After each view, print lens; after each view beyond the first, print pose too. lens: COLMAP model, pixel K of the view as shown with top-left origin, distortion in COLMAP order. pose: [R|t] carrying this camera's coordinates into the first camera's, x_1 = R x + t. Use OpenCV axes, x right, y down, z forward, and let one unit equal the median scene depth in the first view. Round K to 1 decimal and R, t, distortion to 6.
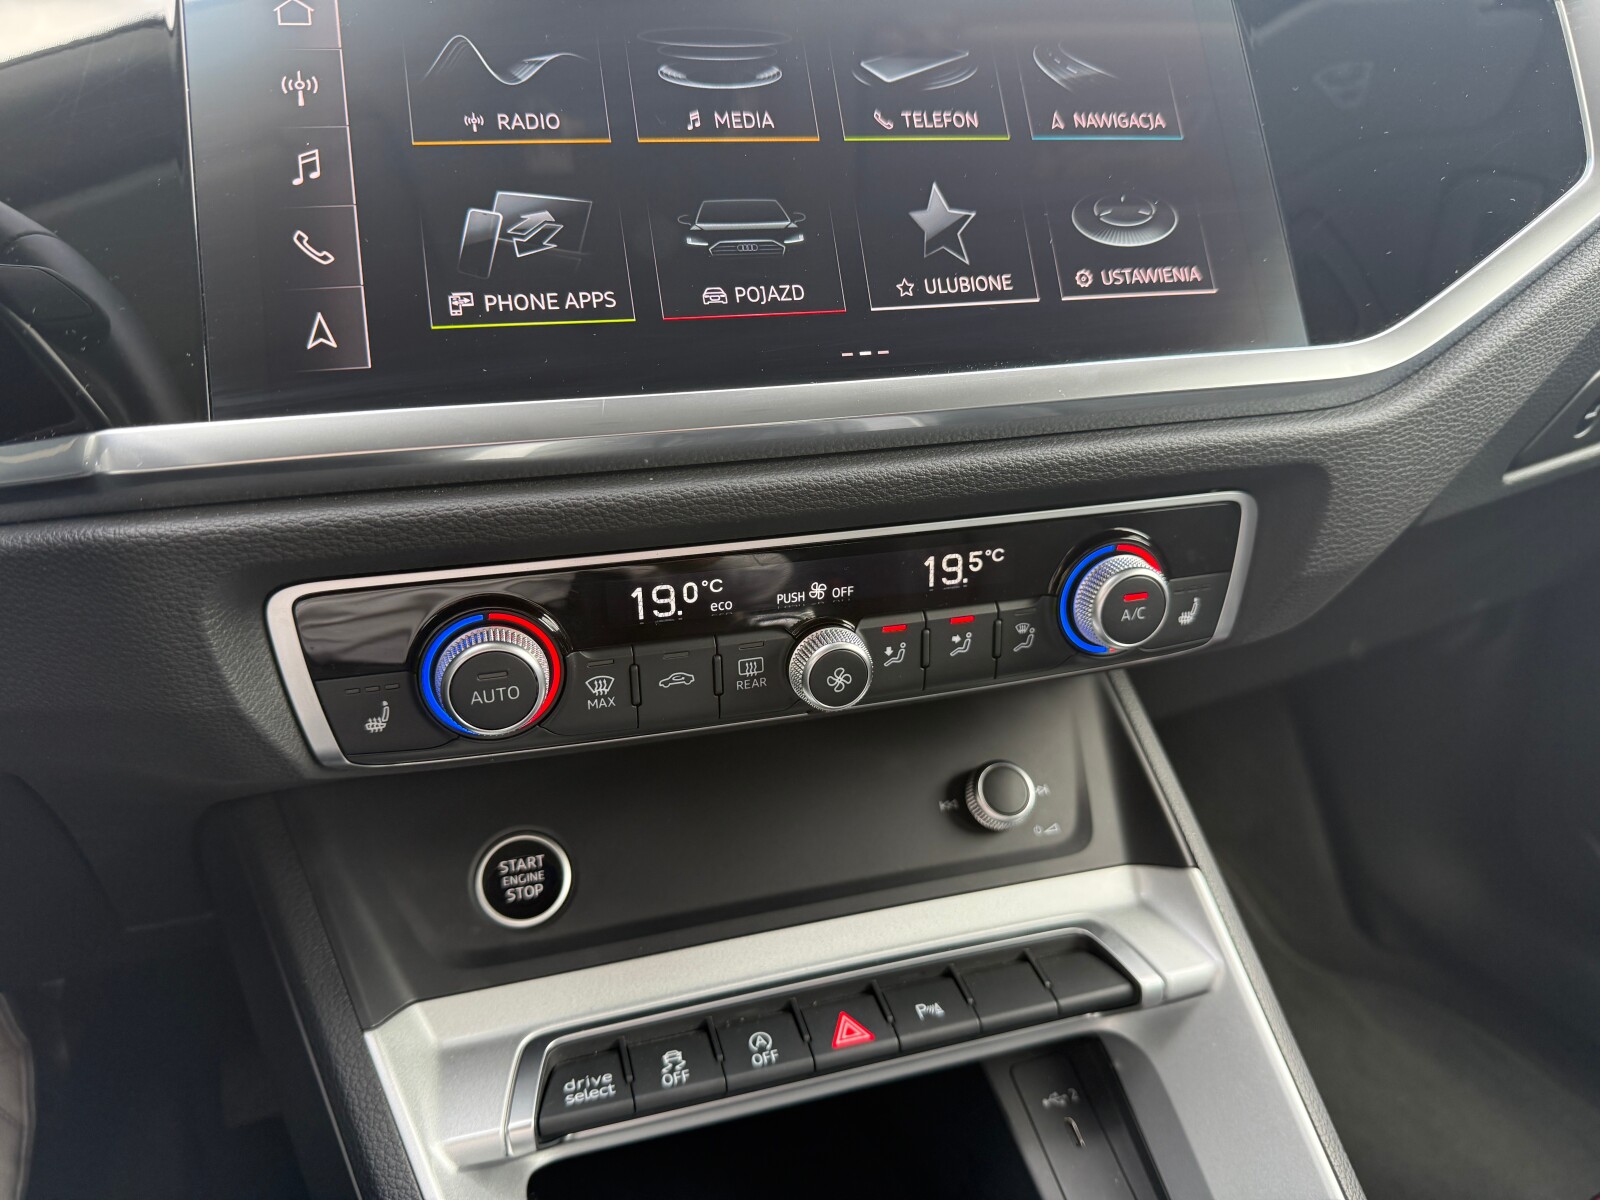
lens RADIAL K [[1156.4, 0, 800.0], [0, 1156.4, 600.0], [0, 0, 1]] dist [0.164708, -0.450259]
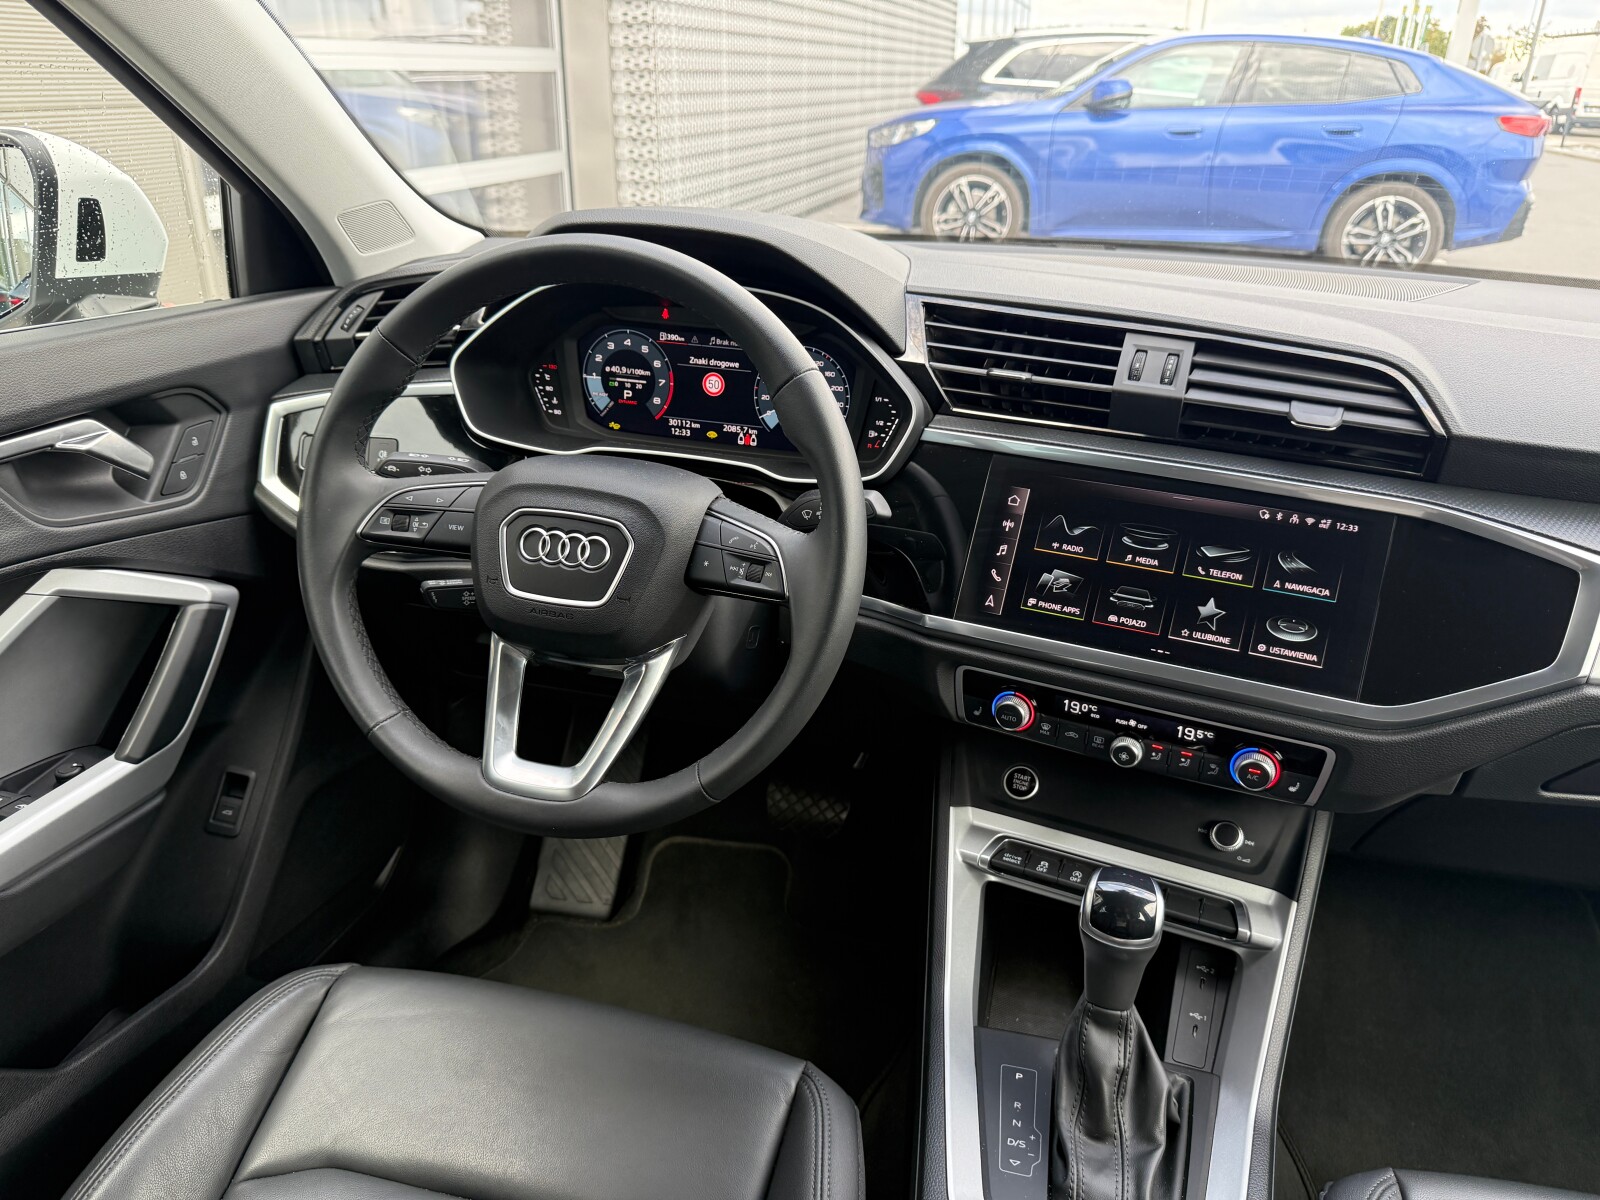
lens RADIAL K [[1129.0, 0, 803.6], [0, 1129.0, 603.4], [0, 0, 1]] dist [0.181748, -0.421053]
pose [[0.745293, 0.295153, -0.597849, 0.972805], [-0.267704, 0.953696, 0.137107, -0.441937], [0.610634, 0.057862, 0.789796, -1.624498]]
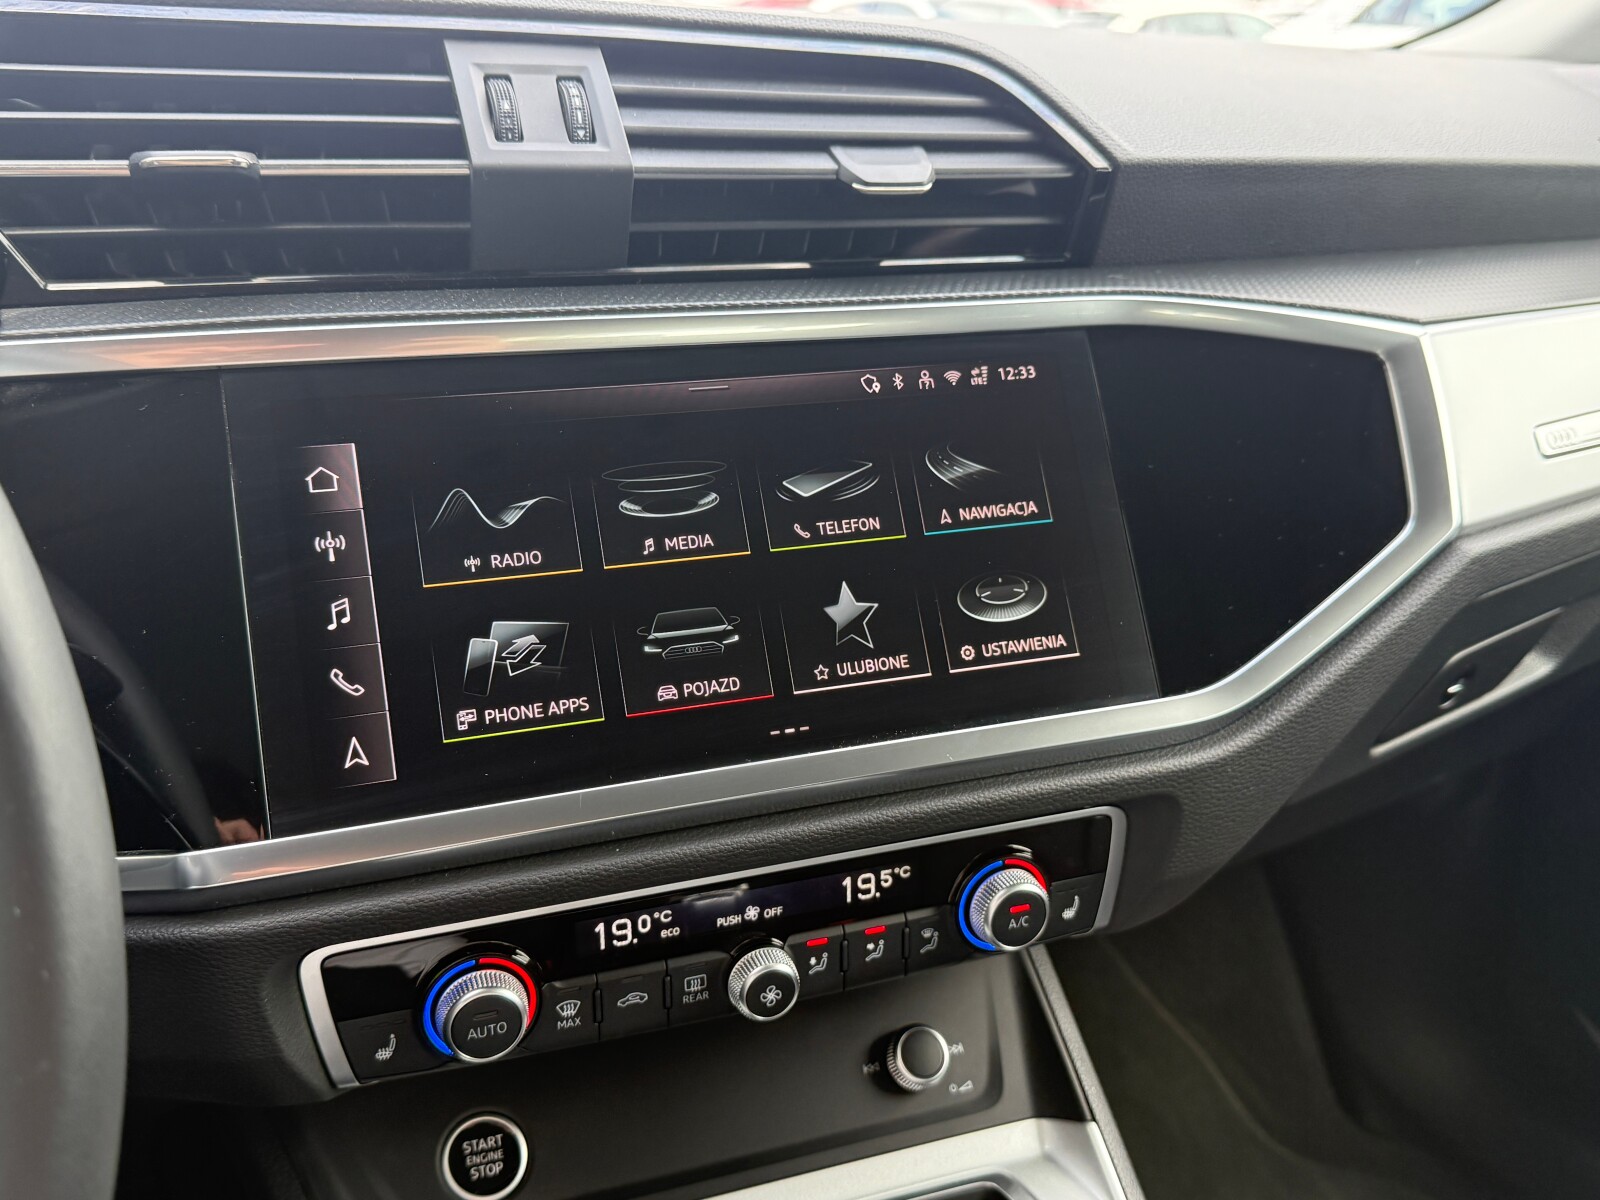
lens RADIAL K [[1507.9, 0, 797.0], [0, 1507.9, 593.3], [0, 0, 1]] dist [0.192439, -0.521183]
pose [[0.998314, -0.009070, 0.057339, -0.024554], [0.010800, 0.999494, -0.029921, -0.288757], [-0.057038, 0.030490, 0.997906, -0.555592]]
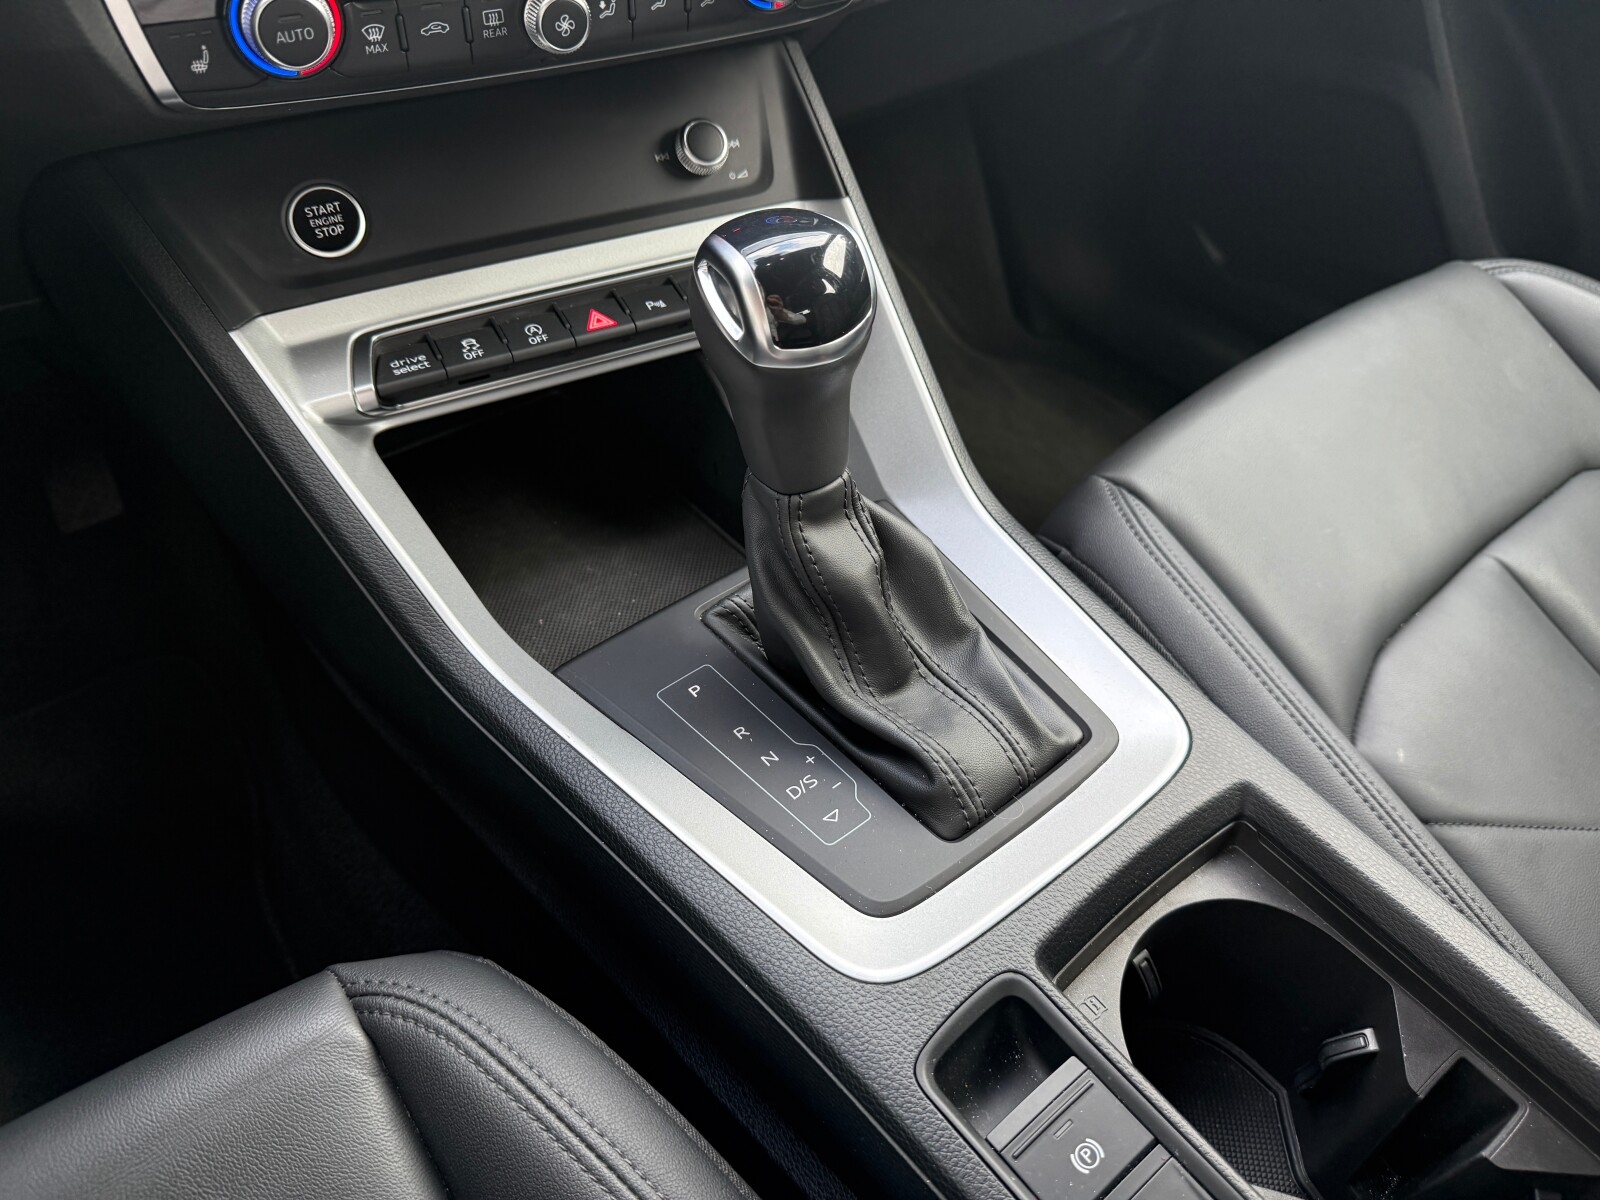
lens RADIAL K [[1168.9, 0, 799.1], [0, 1168.9, 592.0], [0, 0, 1]] dist [0.017174, -0.043181]
pose [[0.975074, -0.109690, 0.192868, -0.031893], [0.020363, 0.909825, 0.414492, 0.105246], [-0.220942, -0.400233, 0.889381, -0.459279]]
